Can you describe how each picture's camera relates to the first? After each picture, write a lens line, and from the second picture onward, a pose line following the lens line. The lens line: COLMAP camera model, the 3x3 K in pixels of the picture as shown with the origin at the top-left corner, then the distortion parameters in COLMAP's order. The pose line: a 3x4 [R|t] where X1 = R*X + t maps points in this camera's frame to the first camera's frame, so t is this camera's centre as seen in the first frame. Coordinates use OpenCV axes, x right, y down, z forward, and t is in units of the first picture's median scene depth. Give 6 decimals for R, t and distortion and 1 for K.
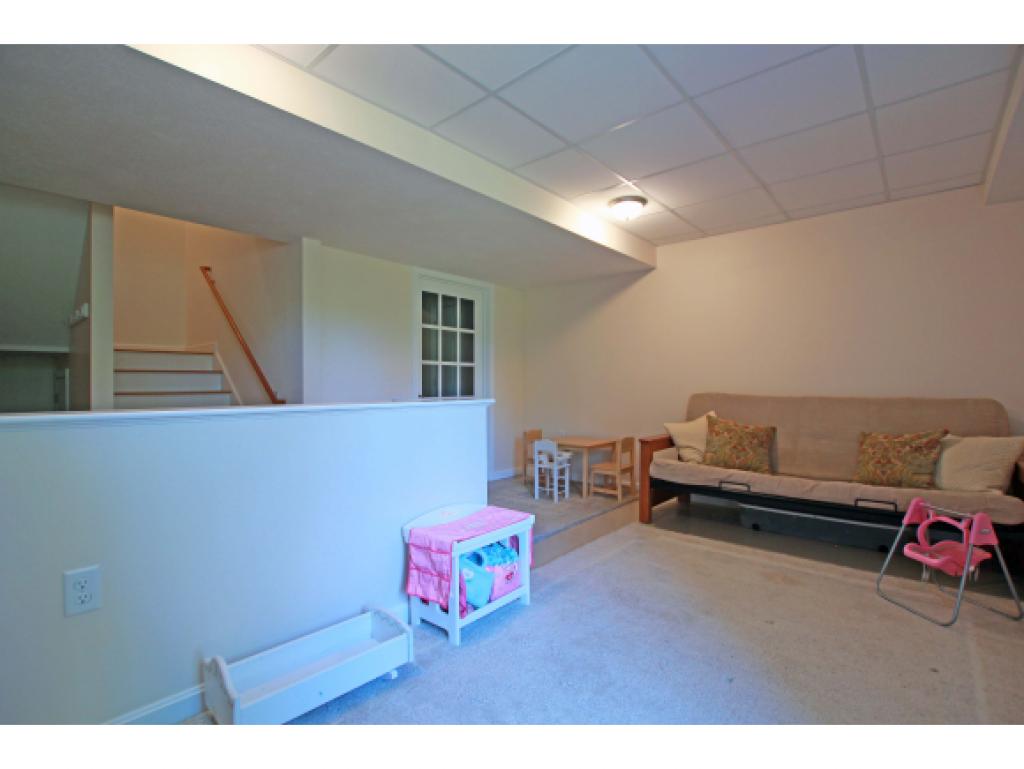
lens RADIAL K [[477.4, 0, 512.2], [0, 477.4, 382.4], [0, 0, 1]] dist [-0.026803, 0.001761]
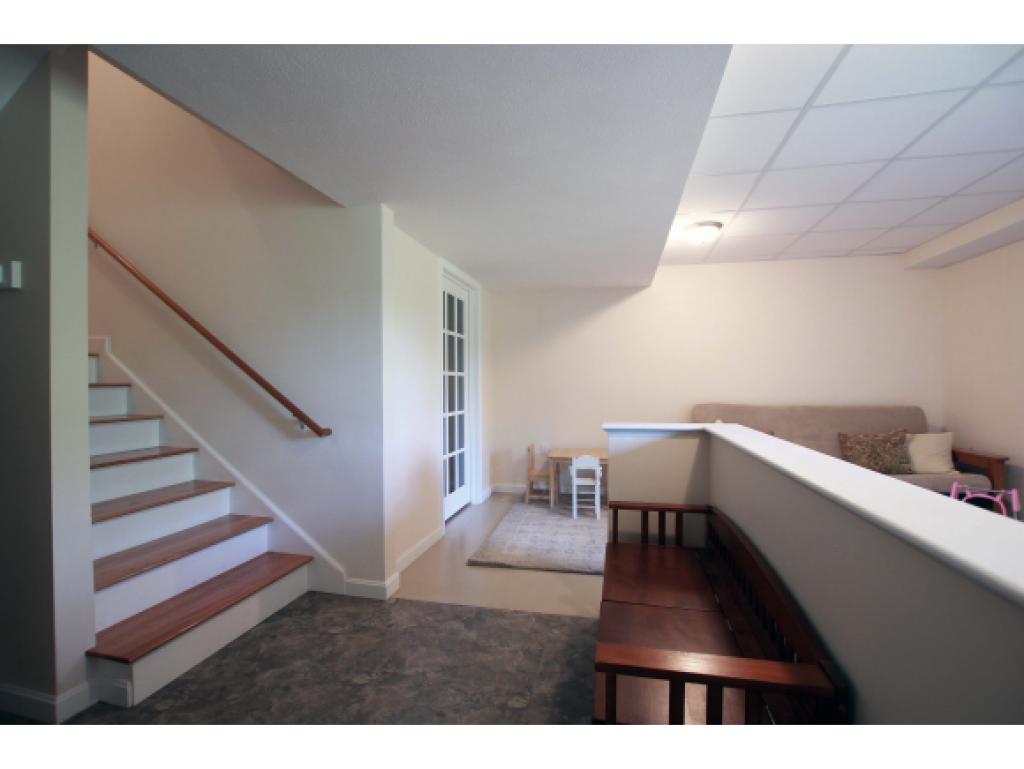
lens RADIAL K [[477.4, 0, 512.1], [0, 477.4, 386.9], [0, 0, 1]] dist [-0.026803, 0.001761]
pose [[0.875722, -0.007064, 0.482765, -0.744643], [0.000199, 0.999898, 0.014270, -0.044424], [-0.482816, -0.012401, 0.875634, 0.329260]]
